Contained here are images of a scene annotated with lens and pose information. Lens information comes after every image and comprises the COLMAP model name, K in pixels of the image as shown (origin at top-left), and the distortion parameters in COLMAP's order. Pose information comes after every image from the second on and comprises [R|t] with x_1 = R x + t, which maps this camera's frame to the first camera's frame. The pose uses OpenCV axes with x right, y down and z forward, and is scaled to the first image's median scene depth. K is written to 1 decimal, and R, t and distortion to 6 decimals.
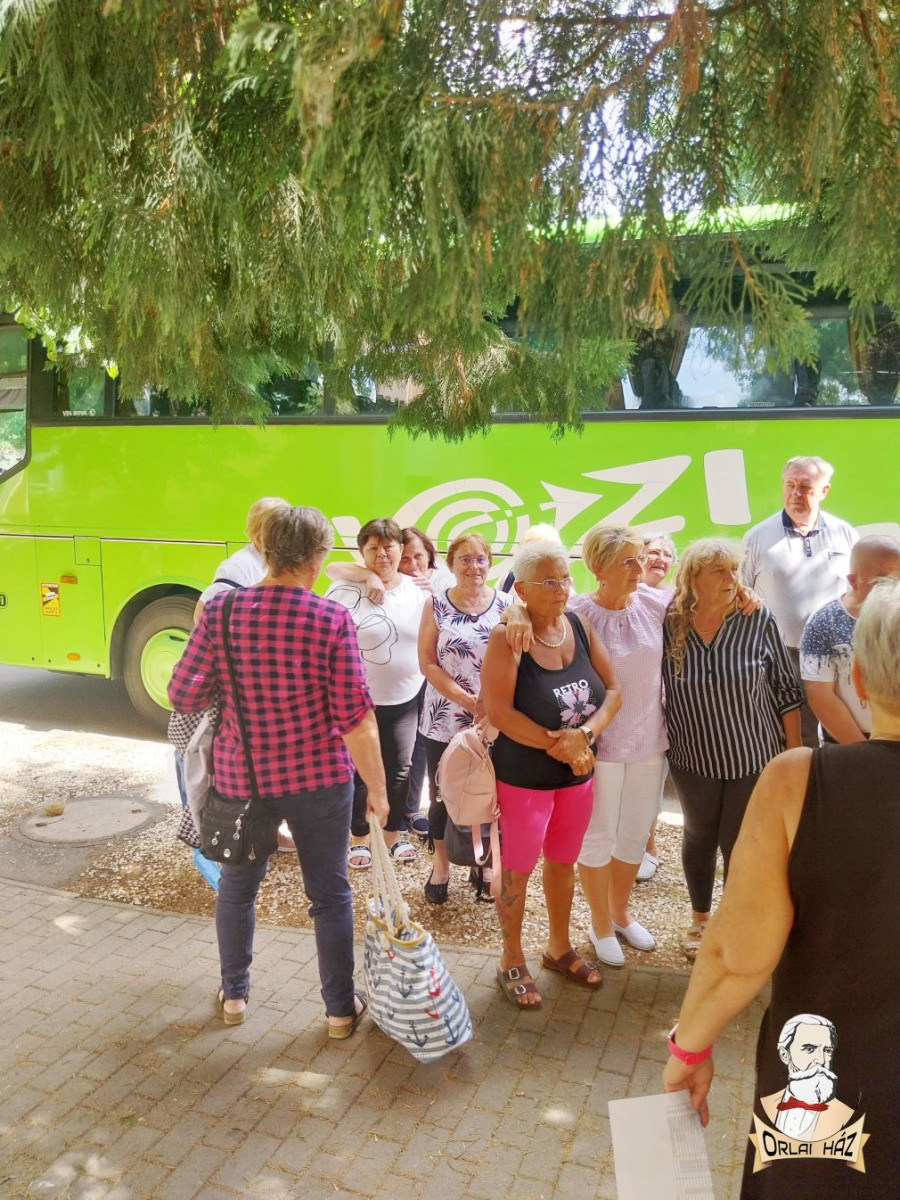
lens RADIAL K [[912.4, 0, 441.8], [0, 912.4, 600.0], [0, 0, 1]] dist [0.014549, -0.031693]
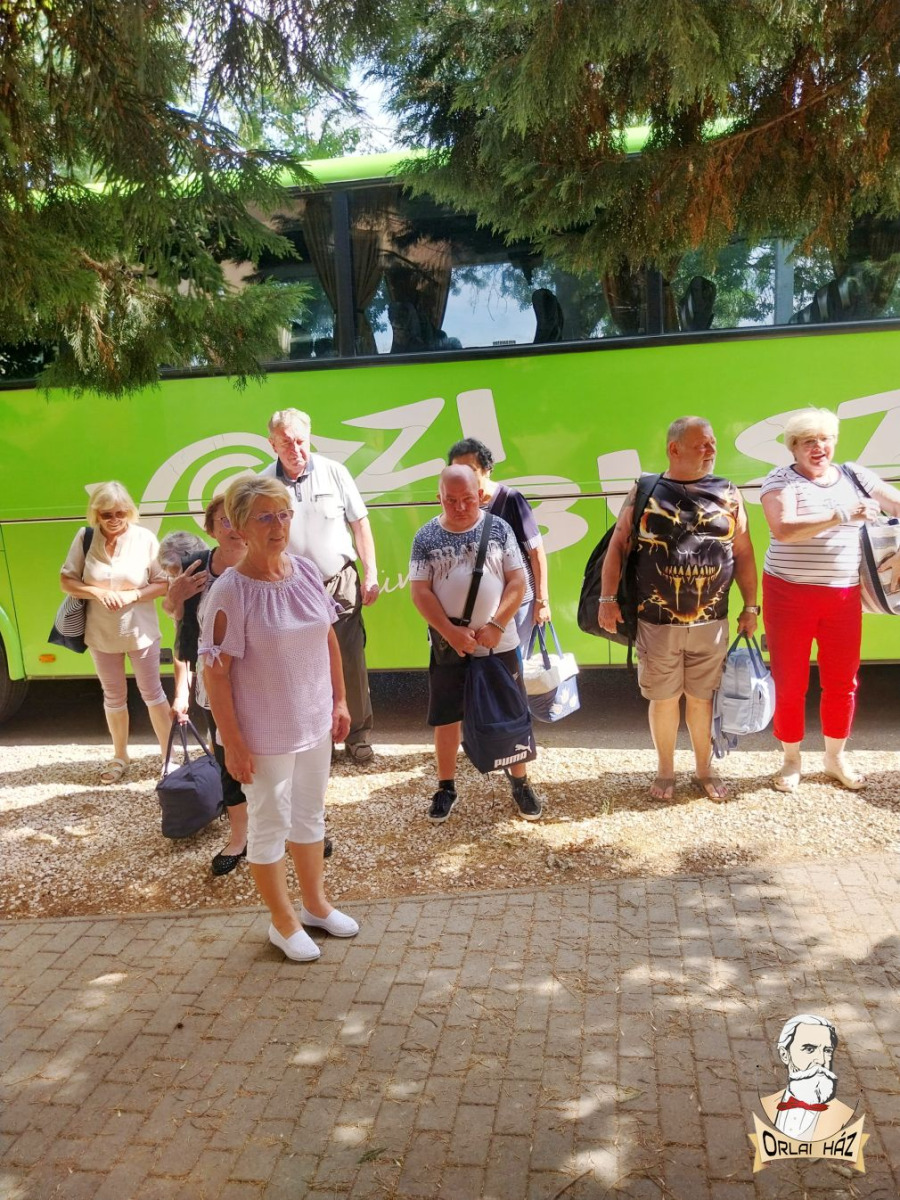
lens RADIAL K [[912.4, 0, 455.9], [0, 912.4, 605.5], [0, 0, 1]] dist [0.014549, -0.031693]
pose [[0.974981, -0.105035, 0.195908, 0.108339], [0.092810, 0.993178, 0.070595, 0.002650], [-0.201986, -0.050647, 0.978078, -0.013300]]
